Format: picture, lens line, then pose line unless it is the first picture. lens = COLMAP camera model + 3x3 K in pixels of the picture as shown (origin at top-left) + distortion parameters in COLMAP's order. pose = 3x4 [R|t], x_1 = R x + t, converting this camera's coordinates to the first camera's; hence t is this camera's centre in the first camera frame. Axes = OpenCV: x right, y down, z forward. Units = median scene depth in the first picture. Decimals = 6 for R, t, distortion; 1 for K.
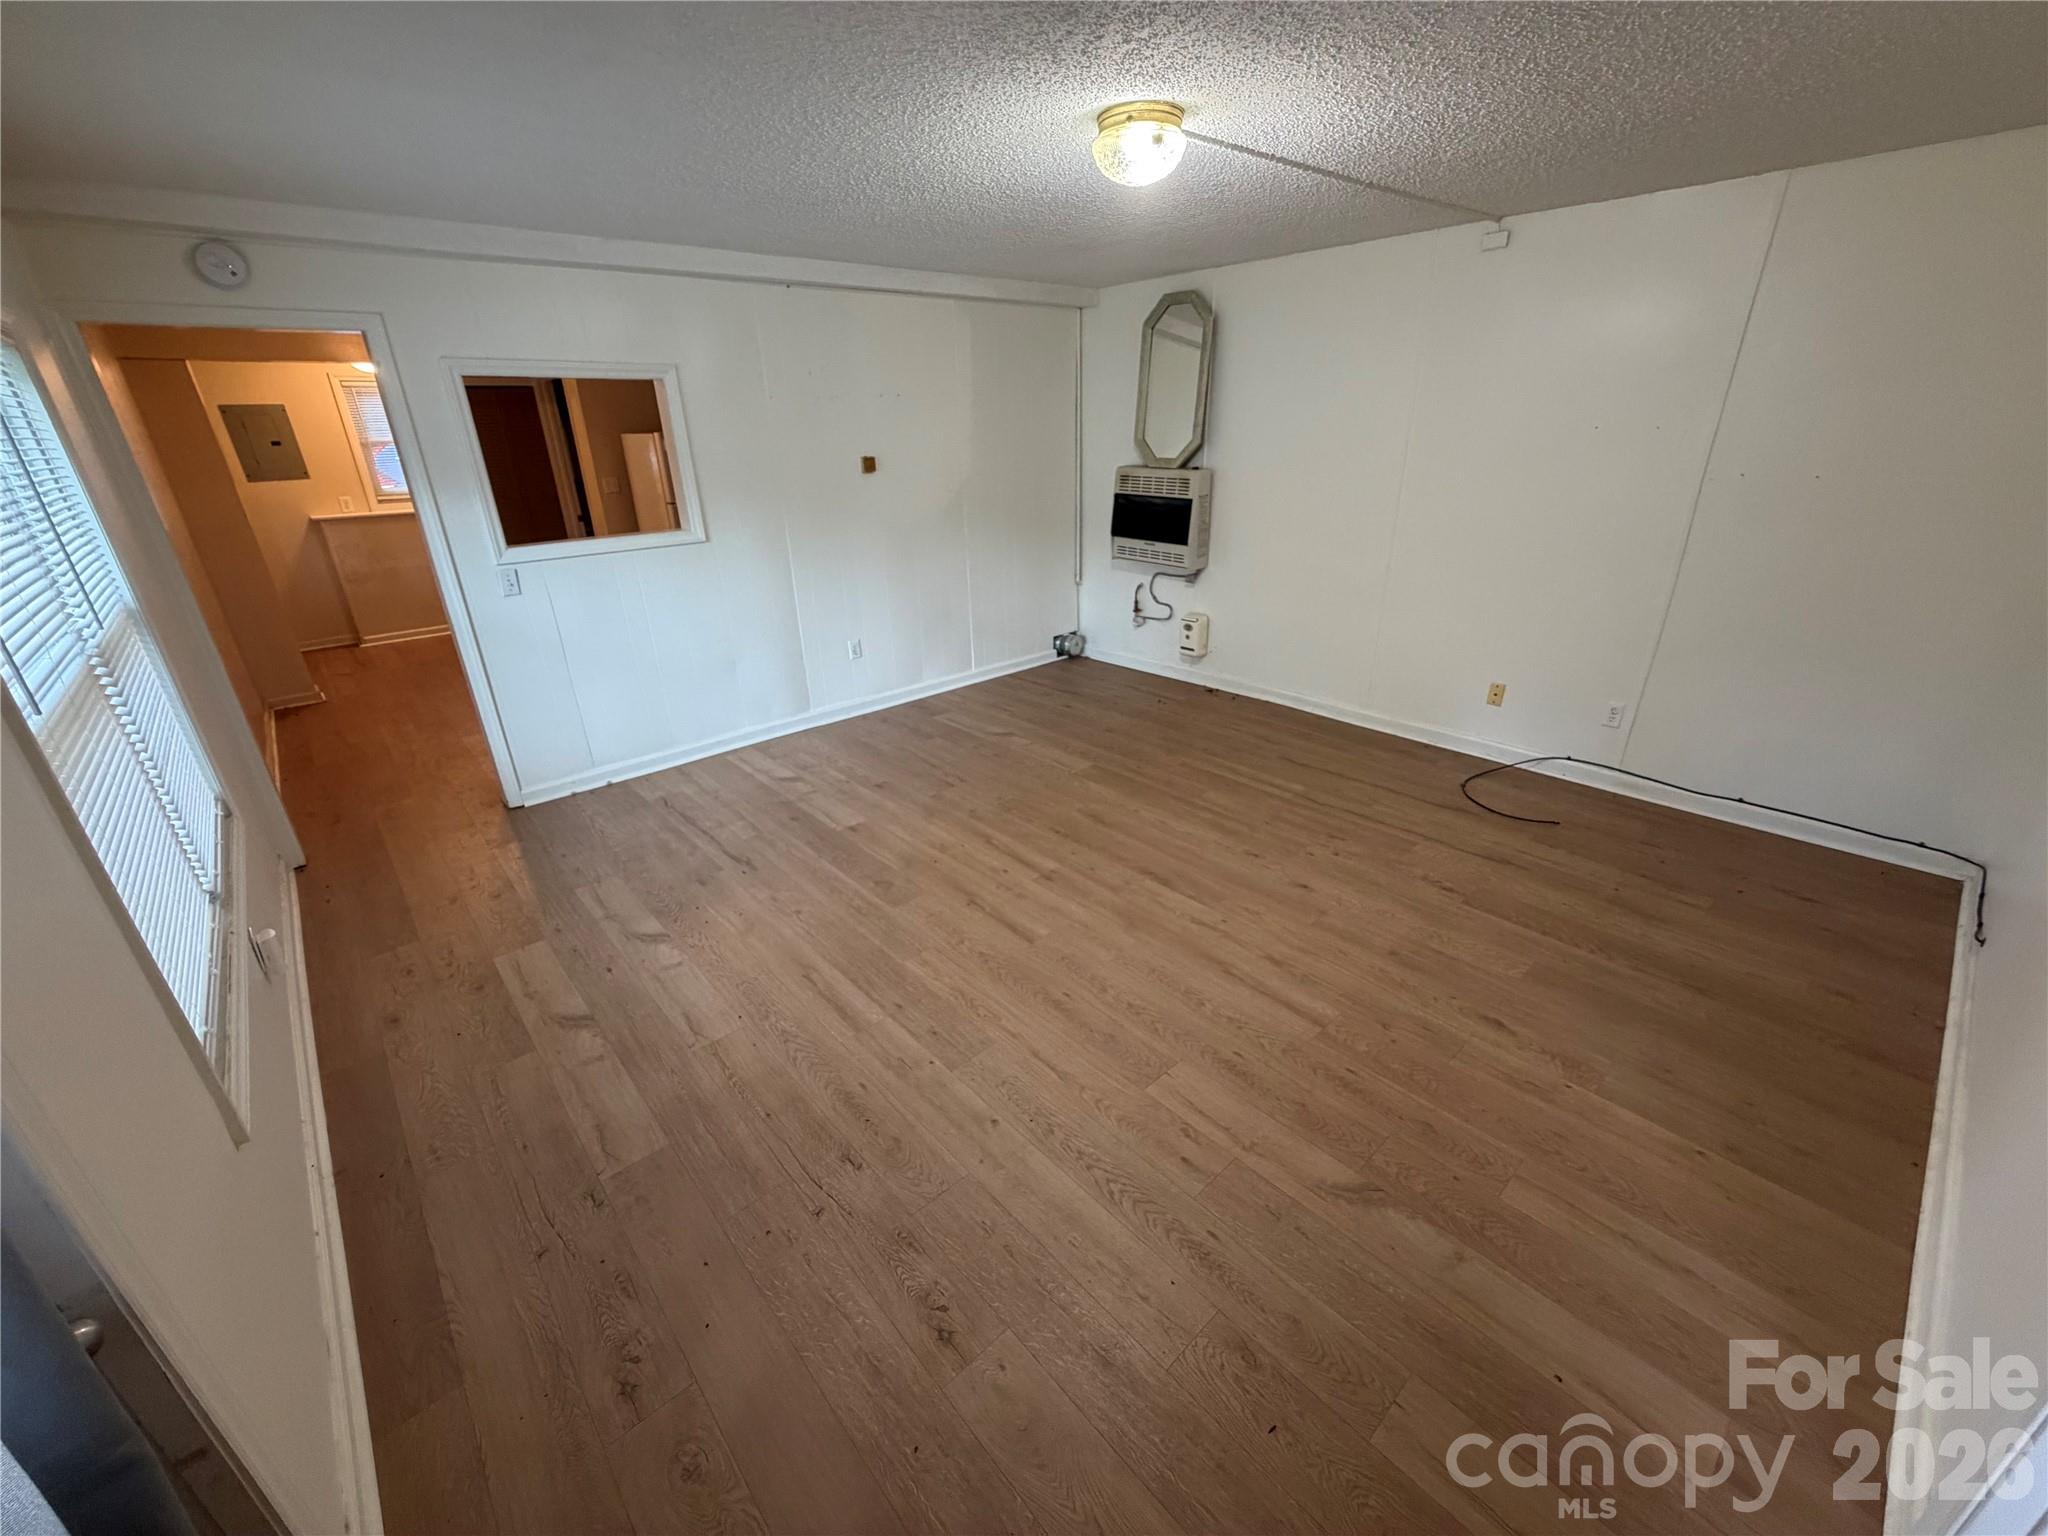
lens RADIAL K [[815.6, 0, 1026.7], [0, 815.6, 768.1], [0, 0, 1]] dist [-0.003173, -0.000109]
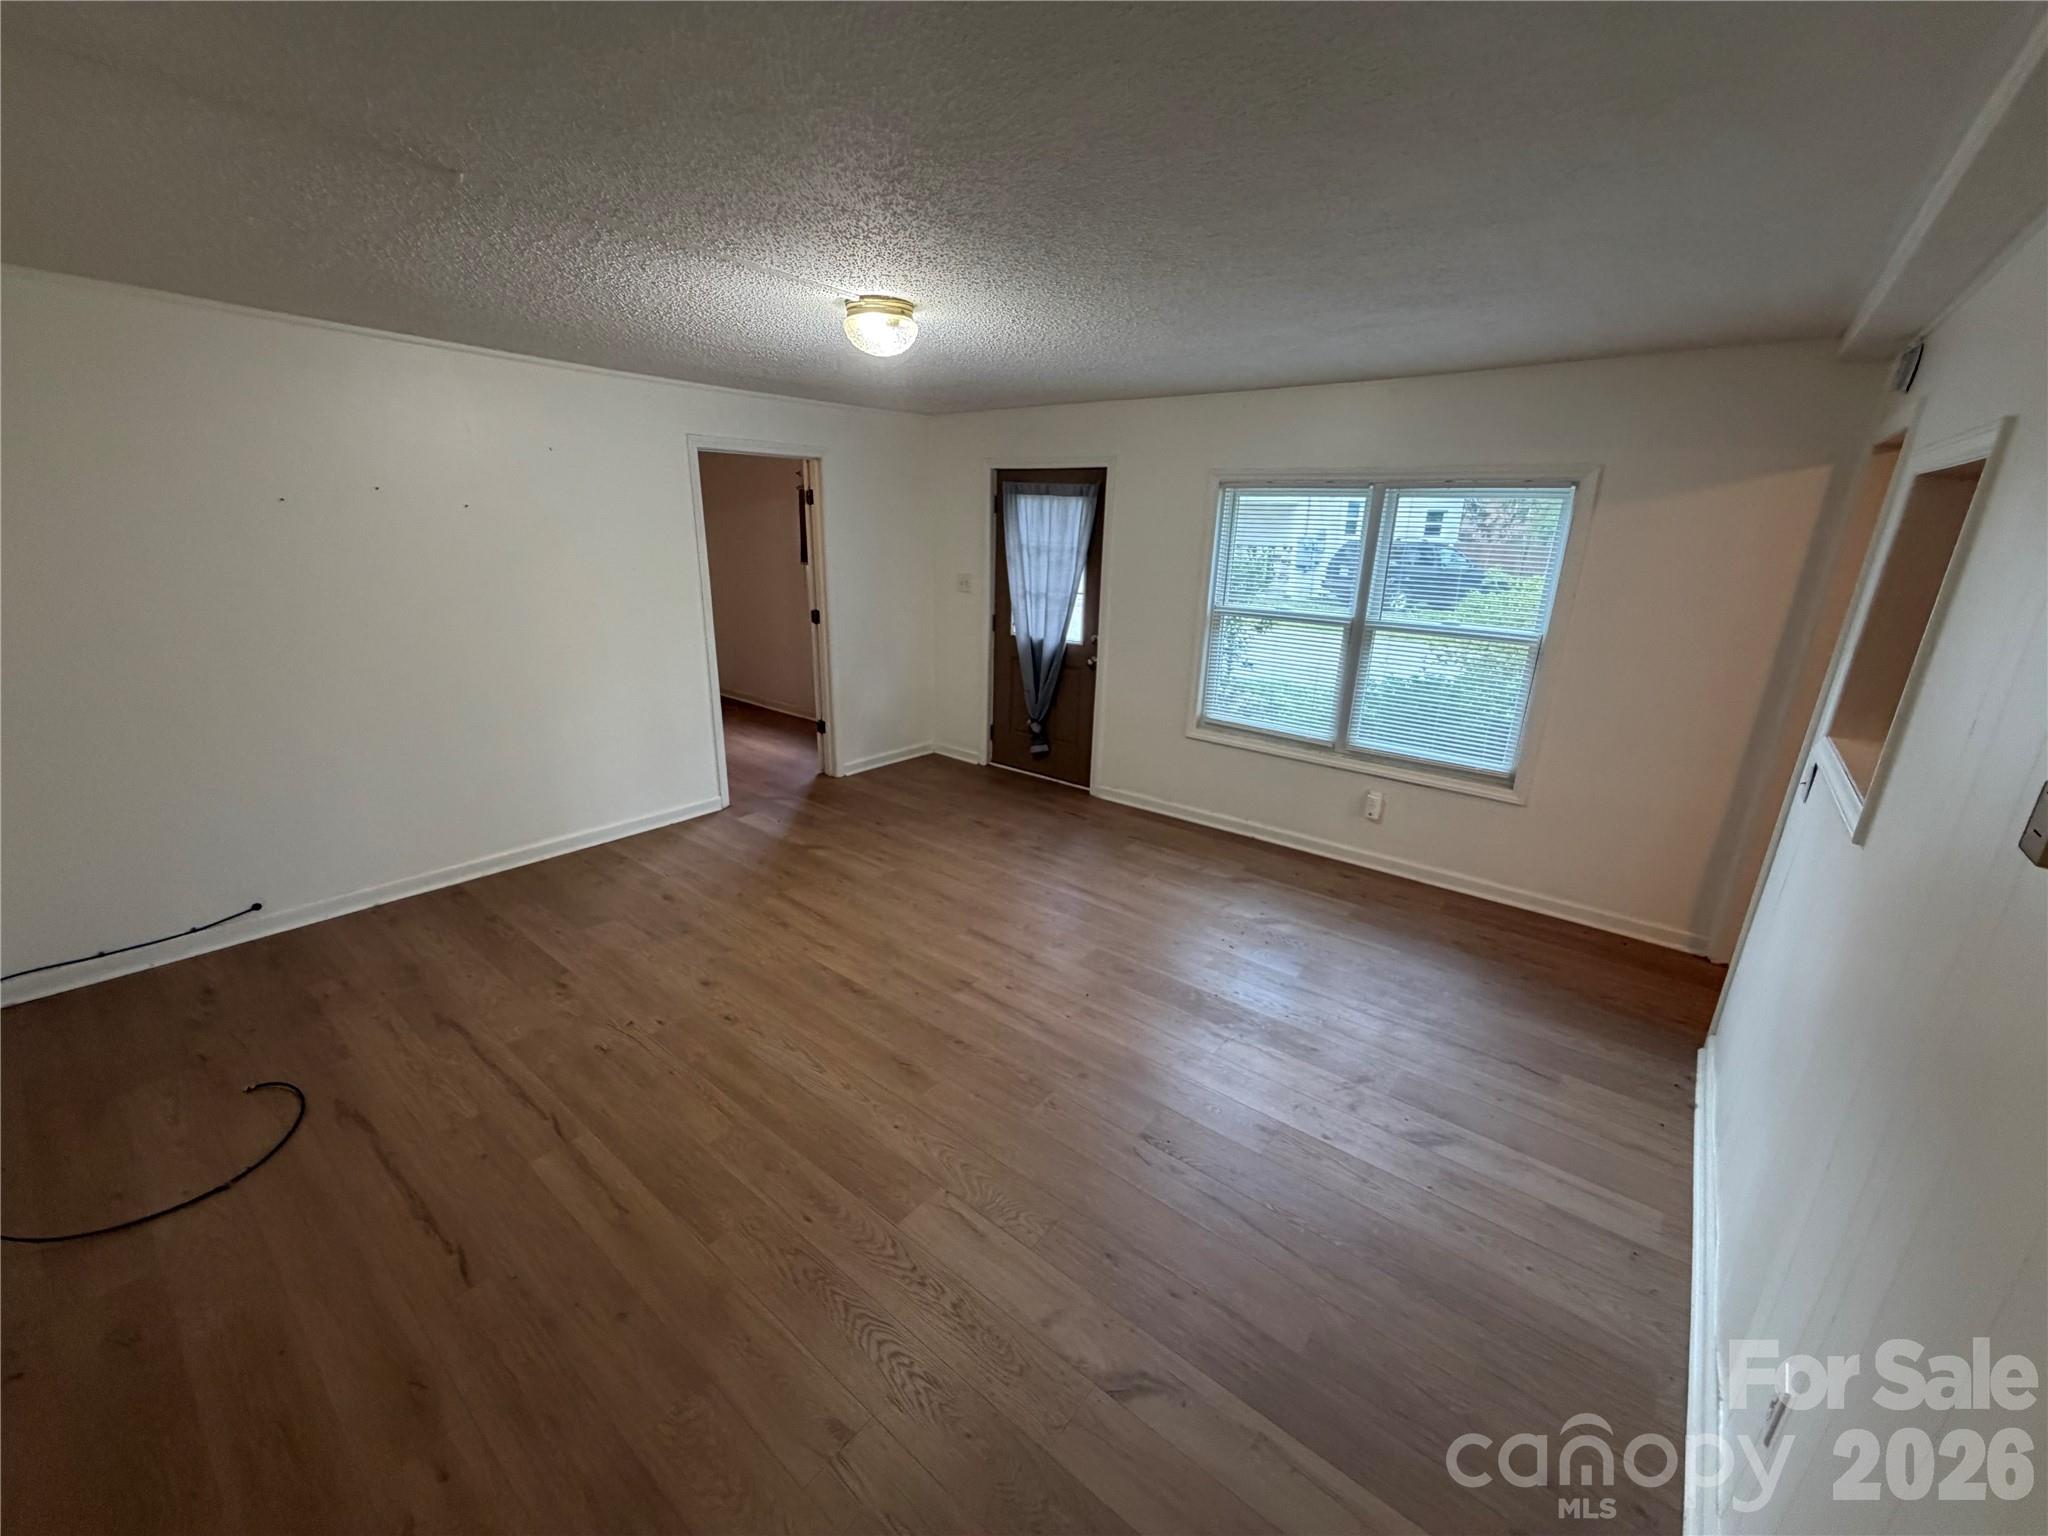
lens RADIAL K [[815.6, 0, 1021.9], [0, 815.6, 773.7], [0, 0, 1]] dist [-0.003173, -0.000109]
pose [[-0.987545, 0.047782, -0.149903, 0.095125], [-0.062284, 0.756203, 0.651366, -0.725356], [0.144481, 0.652590, -0.743809, 1.632486]]
